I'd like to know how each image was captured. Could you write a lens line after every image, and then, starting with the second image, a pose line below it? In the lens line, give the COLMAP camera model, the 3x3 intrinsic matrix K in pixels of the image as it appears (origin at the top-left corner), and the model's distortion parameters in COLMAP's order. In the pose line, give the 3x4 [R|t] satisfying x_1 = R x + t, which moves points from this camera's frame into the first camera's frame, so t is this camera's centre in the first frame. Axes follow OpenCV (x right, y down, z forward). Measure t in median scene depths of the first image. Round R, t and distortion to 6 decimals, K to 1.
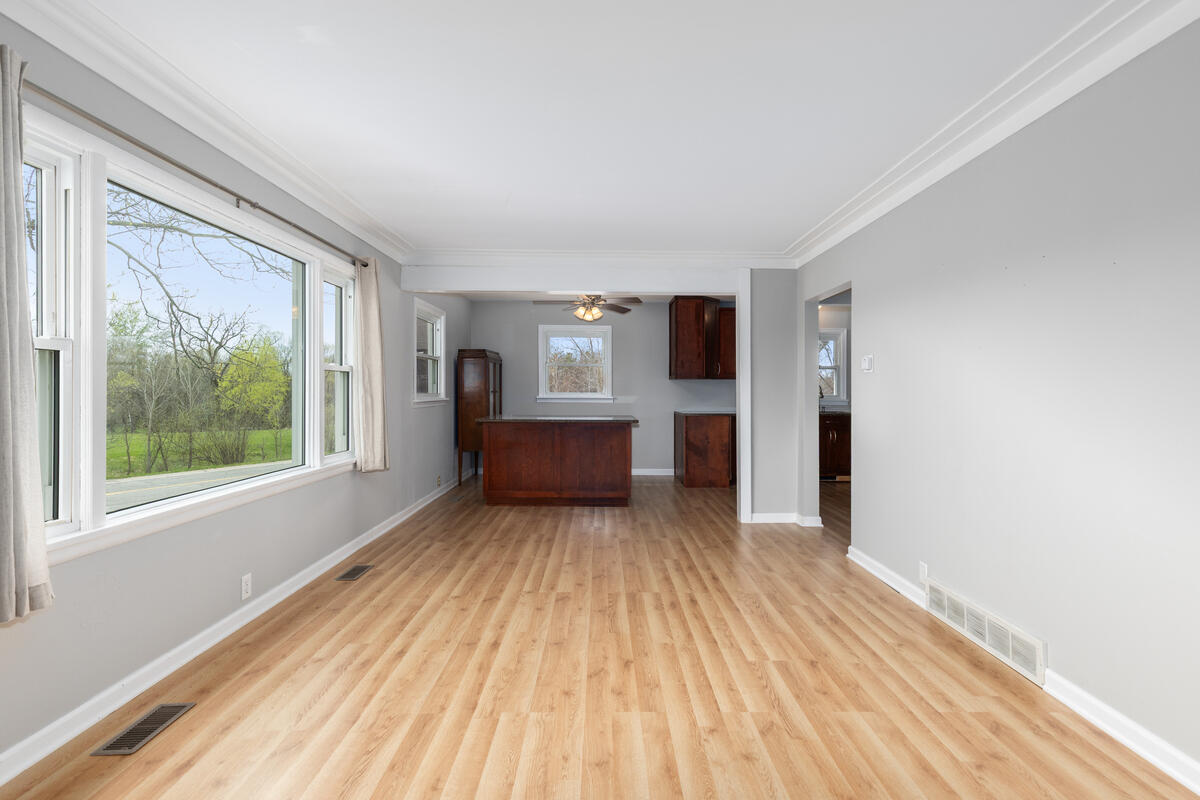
lens RADIAL K [[549.7, 0, 614.2], [0, 549.7, 394.5], [0, 0, 1]] dist [-0.000523, 0.000071]
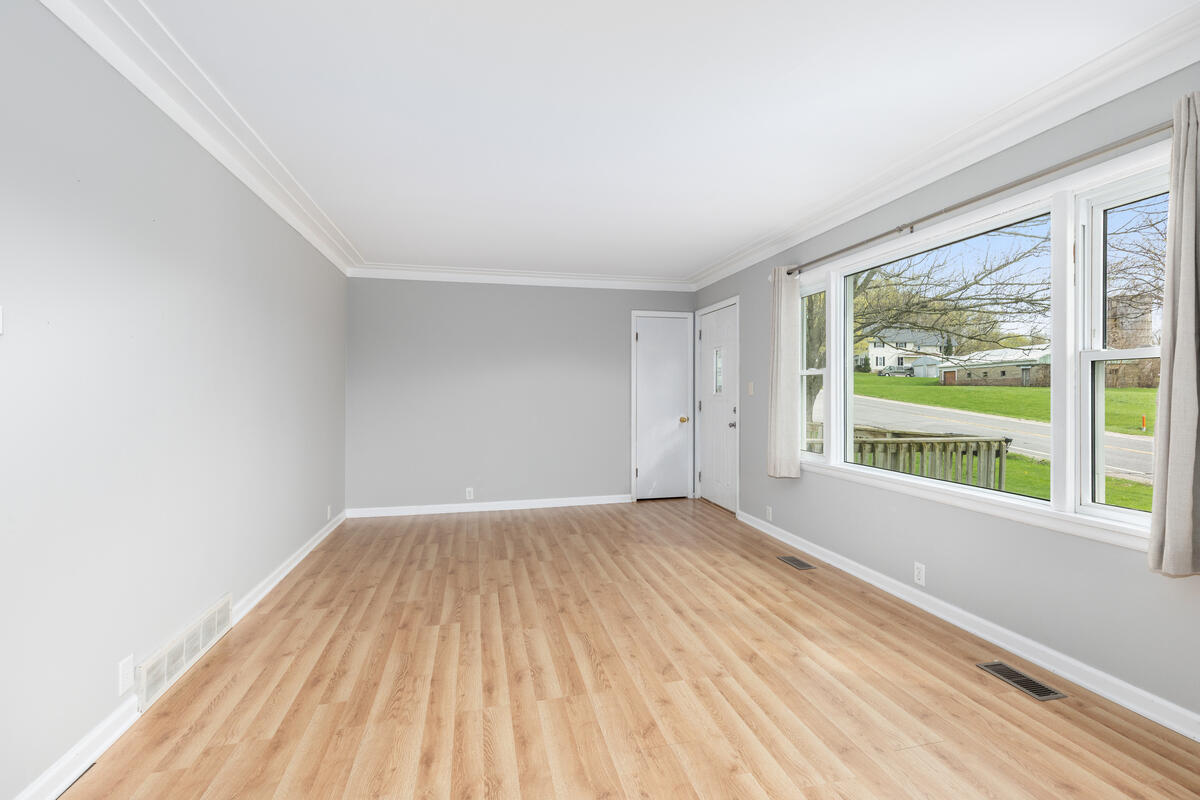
lens RADIAL K [[549.7, 0, 614.2], [0, 549.7, 394.5], [0, 0, 1]] dist [-0.000523, 0.000071]
pose [[-0.975108, -0.001049, -0.221730, 0.172978], [-0.003381, 0.999943, 0.010140, -0.014913], [0.221706, 0.010638, -0.975055, 2.074863]]
